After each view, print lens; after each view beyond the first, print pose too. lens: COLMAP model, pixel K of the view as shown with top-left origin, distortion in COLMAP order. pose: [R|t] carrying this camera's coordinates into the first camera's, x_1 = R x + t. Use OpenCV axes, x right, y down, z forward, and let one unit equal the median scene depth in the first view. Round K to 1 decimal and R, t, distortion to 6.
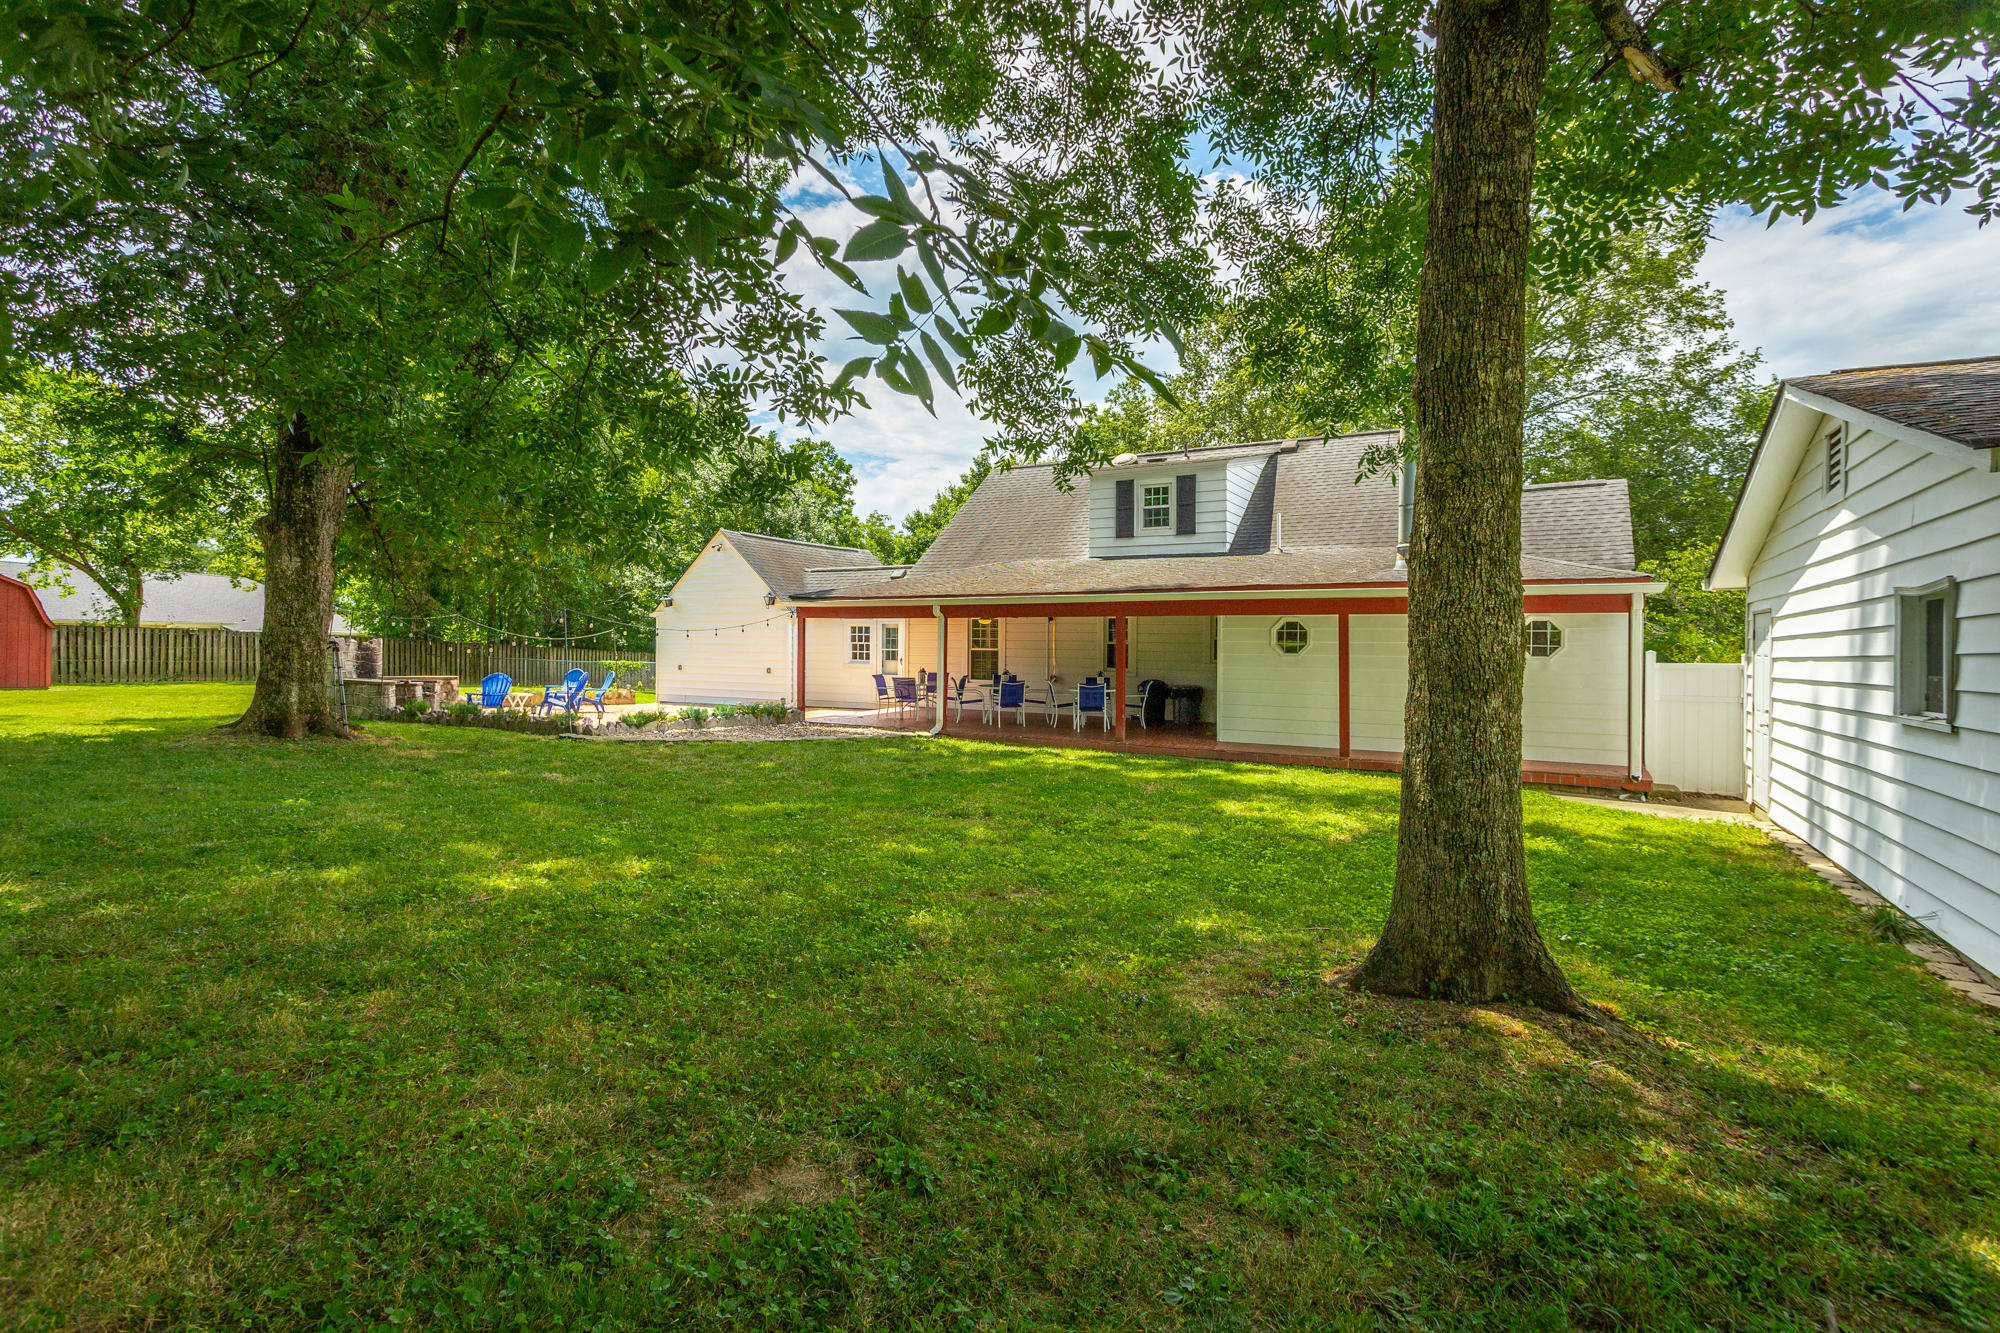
lens RADIAL K [[944.5, 0, 994.0], [0, 944.5, 632.3], [0, 0, 1]] dist [-0.001217, -0.000467]
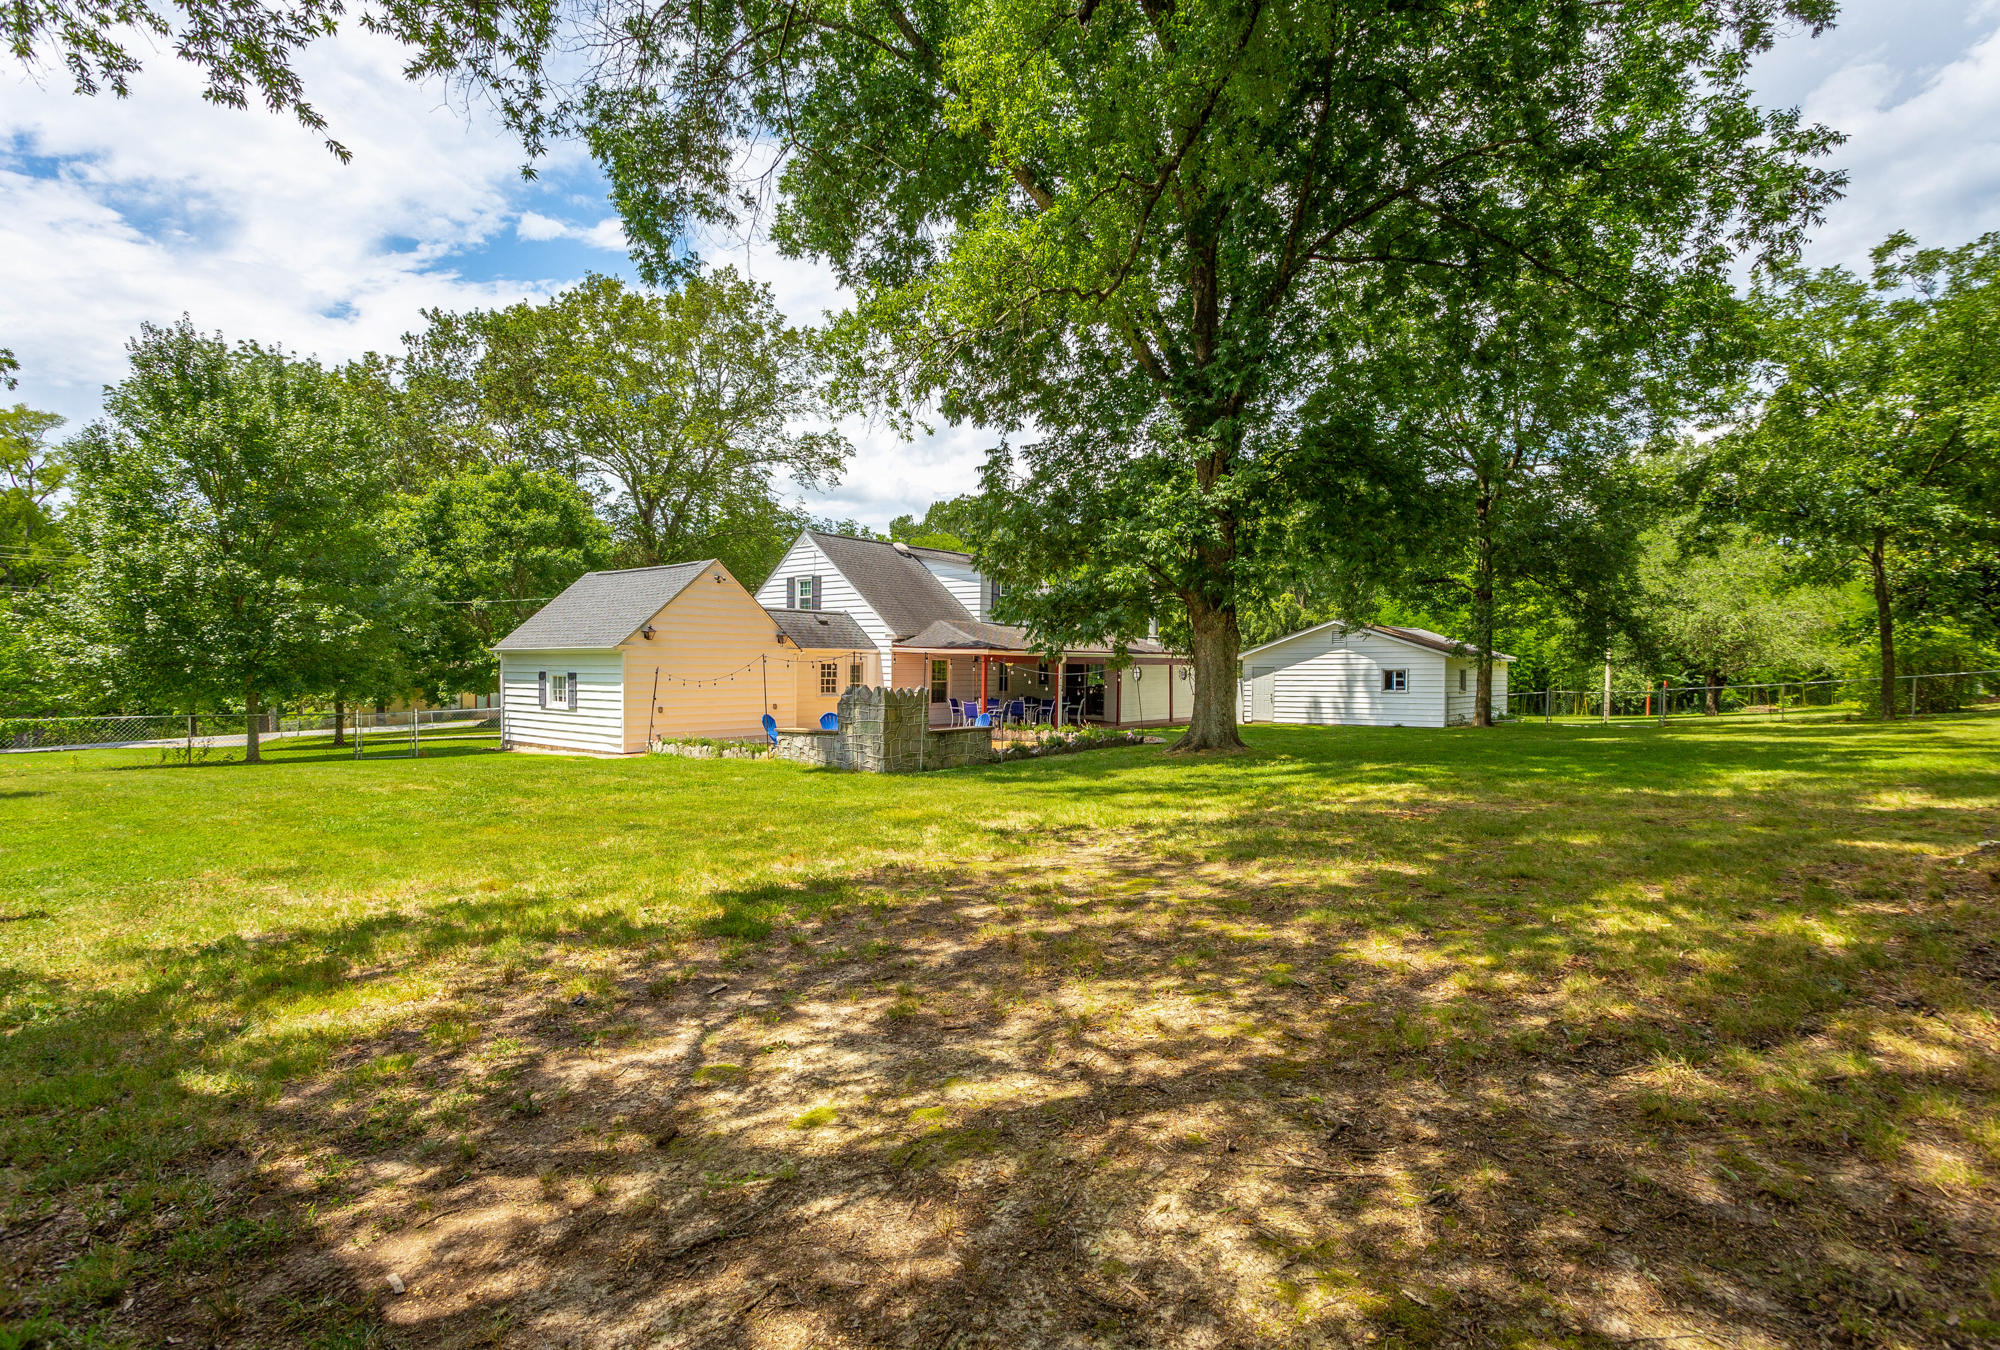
lens RADIAL K [[976.1, 0, 1000.0], [0, 976.1, 675.0], [0, 0, 1]] dist [0.035470, 0.000032]
pose [[0.158660, -0.023502, 0.987053, -1.013066], [-0.029059, 0.999172, 0.028462, -0.025594], [-0.986906, -0.033199, 0.157846, 0.467612]]
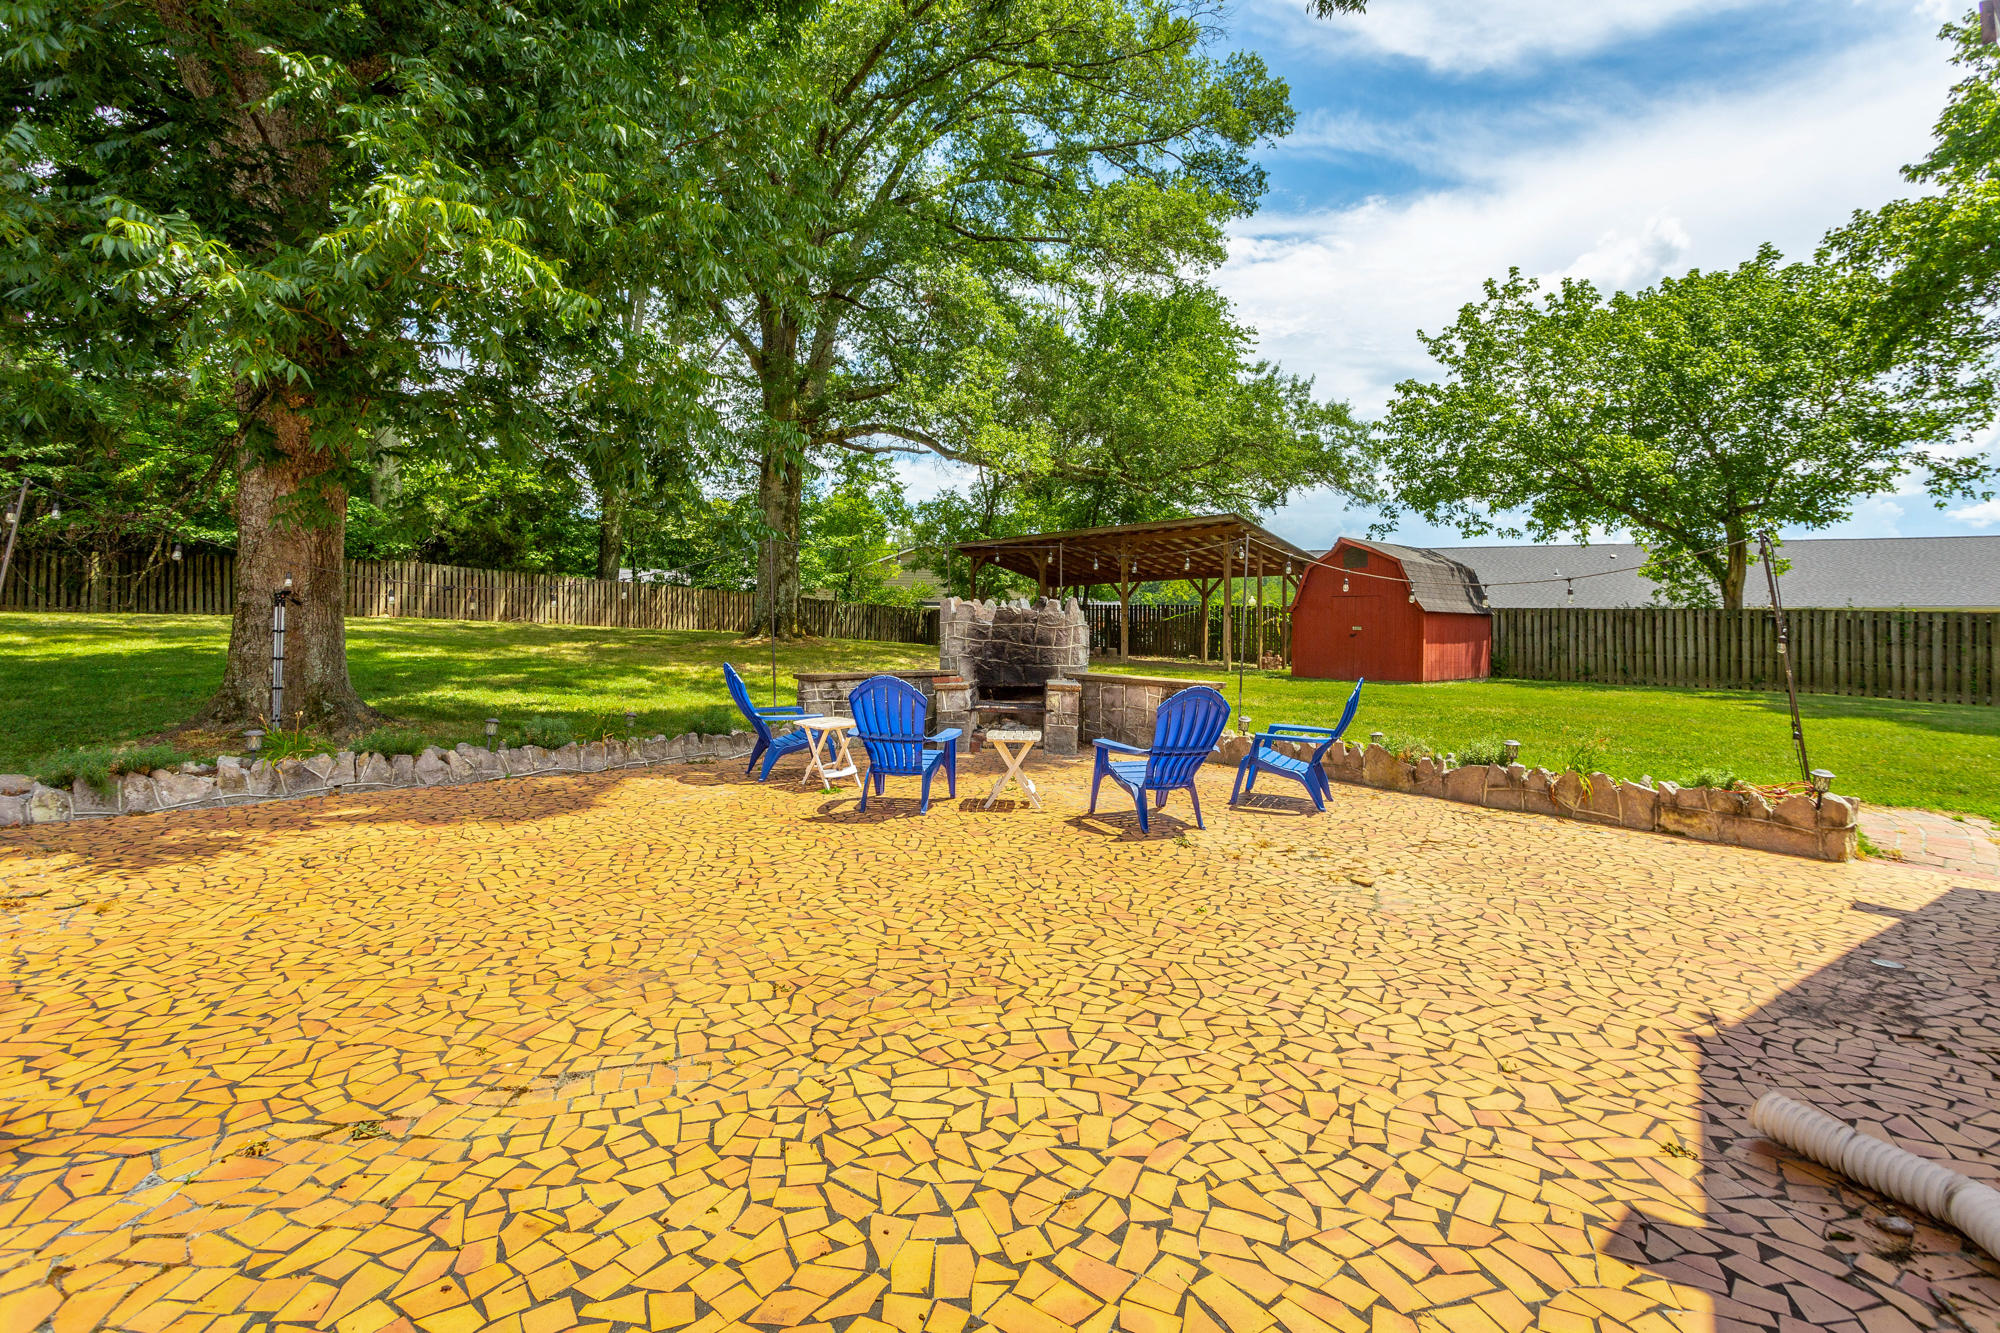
lens RADIAL K [[935.6, 0, 1003.5], [0, 935.6, 633.0], [0, 0, 1]] dist [-0.000412, 0.000003]
pose [[-0.280521, -0.011620, -0.959778, -0.099476], [0.001424, 0.999921, -0.012522, 0.021213], [0.959847, -0.004880, -0.280482, 0.726624]]
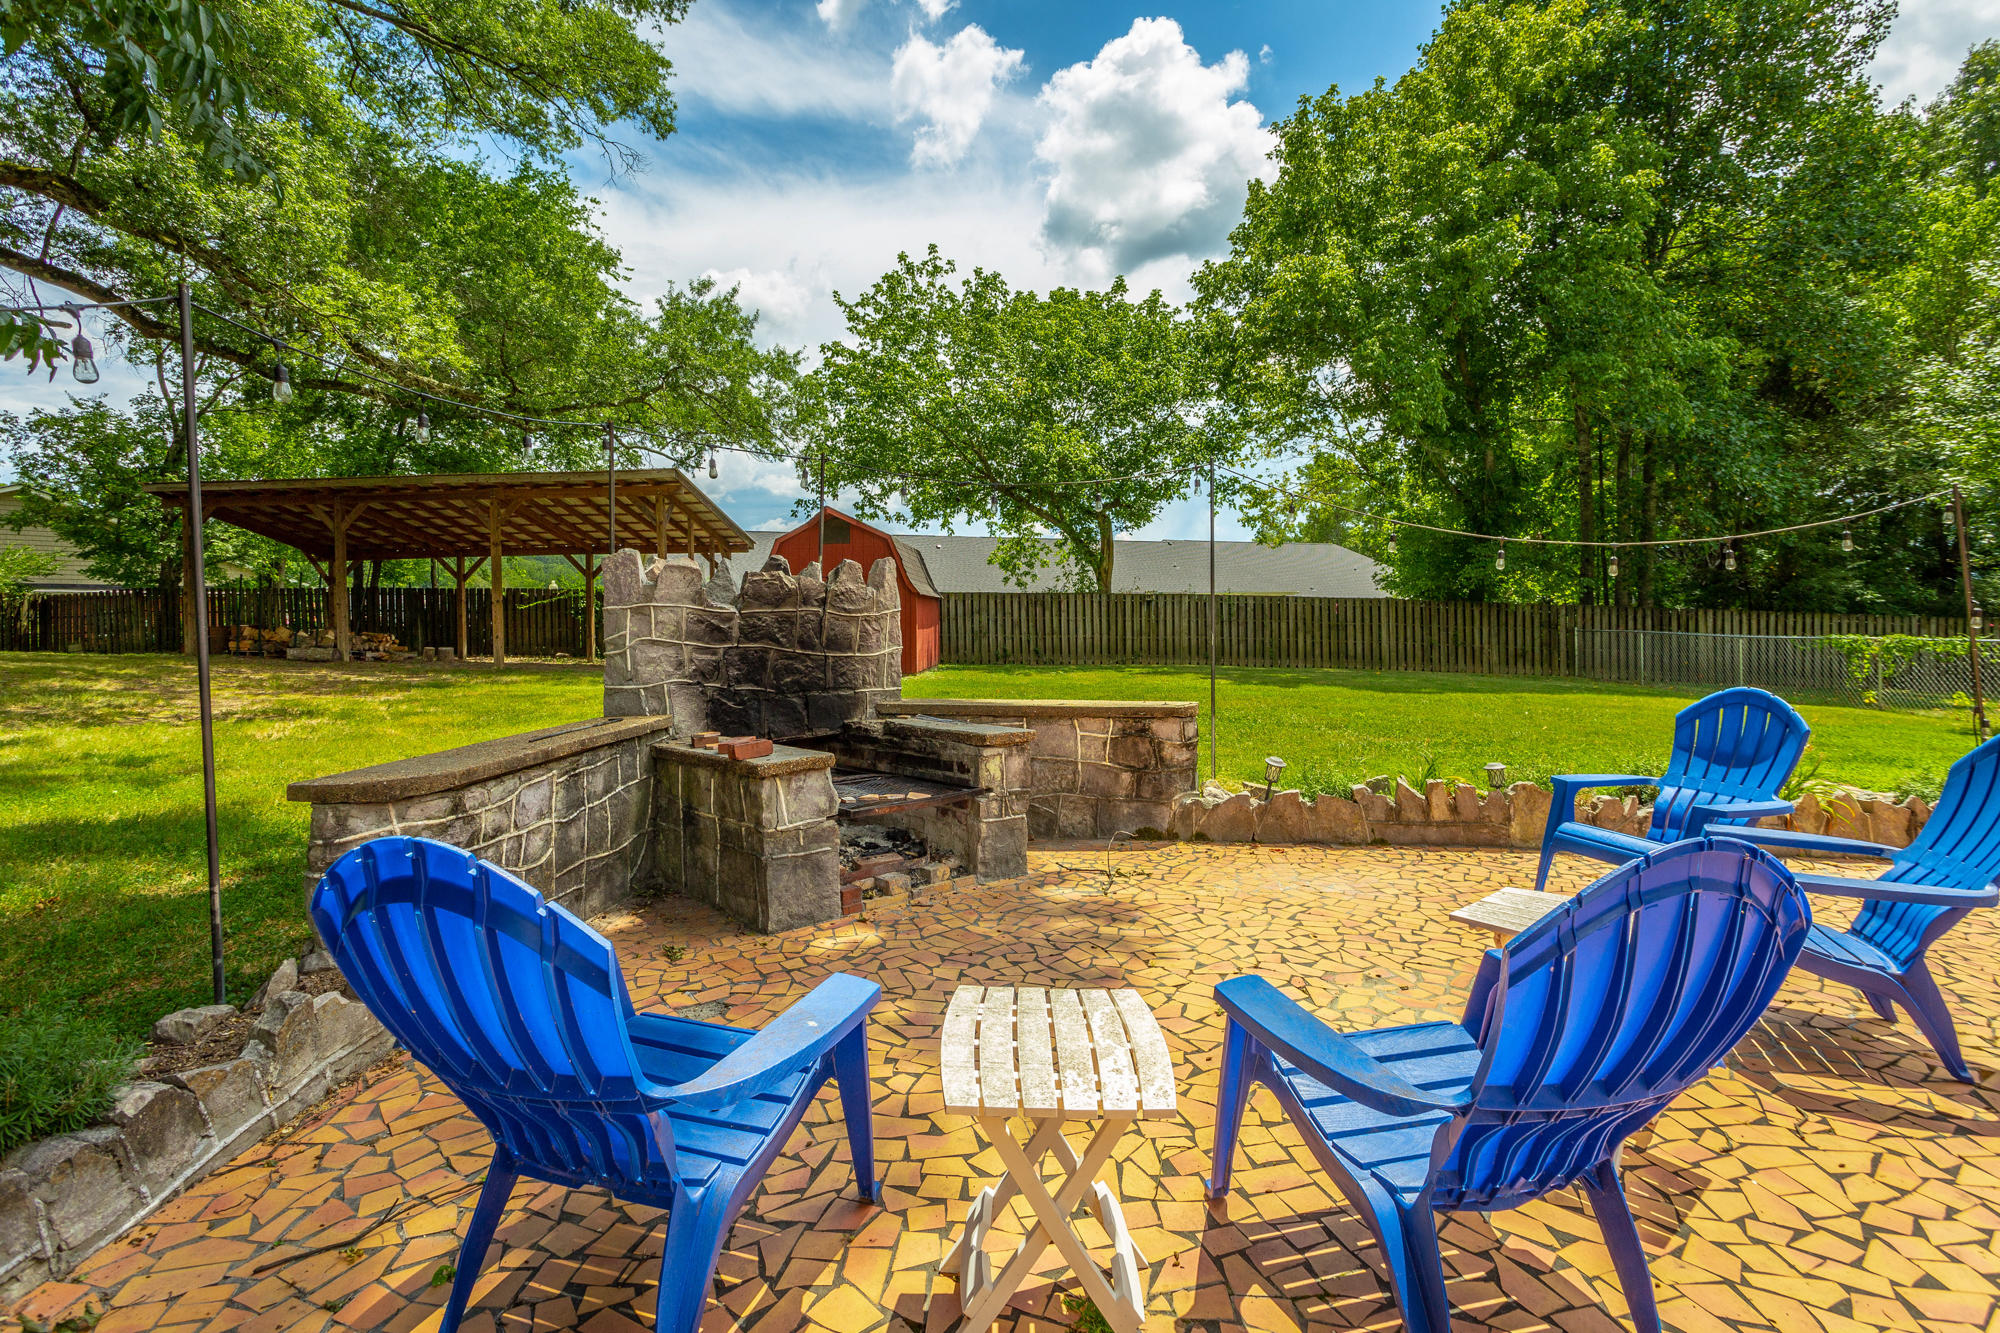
lens RADIAL K [[944.5, 0, 994.0], [0, 944.5, 632.3], [0, 0, 1]] dist [-0.001217, -0.000467]
pose [[0.452597, -0.003087, -0.891710, -0.261126], [0.027173, 0.999577, 0.010332, 0.017115], [0.891301, -0.028906, 0.452490, 0.596558]]
